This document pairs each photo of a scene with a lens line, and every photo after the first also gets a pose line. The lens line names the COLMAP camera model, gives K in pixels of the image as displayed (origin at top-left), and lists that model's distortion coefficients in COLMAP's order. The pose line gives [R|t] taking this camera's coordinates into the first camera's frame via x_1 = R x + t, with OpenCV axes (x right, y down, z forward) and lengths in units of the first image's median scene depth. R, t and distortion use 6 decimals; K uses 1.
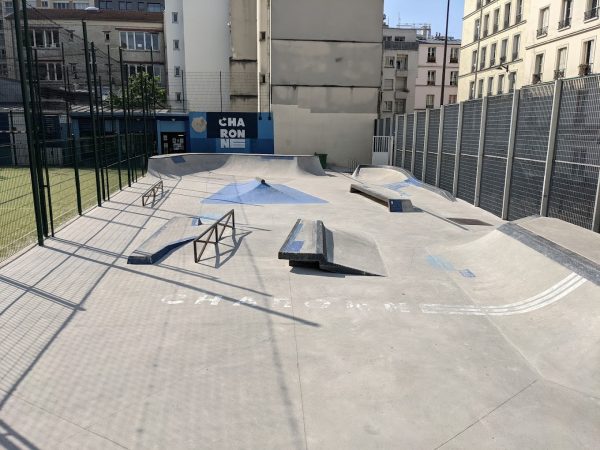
lens RADIAL K [[478.1, 0, 299.5], [0, 478.1, 240.4], [0, 0, 1]] dist [0.051253, -0.091739]
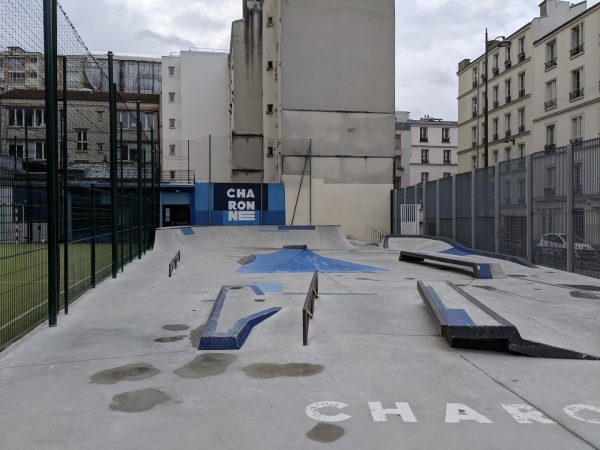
lens RADIAL K [[478.1, 0, 299.5], [0, 478.1, 240.4], [0, 0, 1]] dist [0.051253, -0.091739]
pose [[0.998779, -0.014686, 0.047175, -0.070620], [0.022644, 0.984685, -0.172867, 0.005266], [-0.043914, 0.173724, 0.983815, 0.097759]]
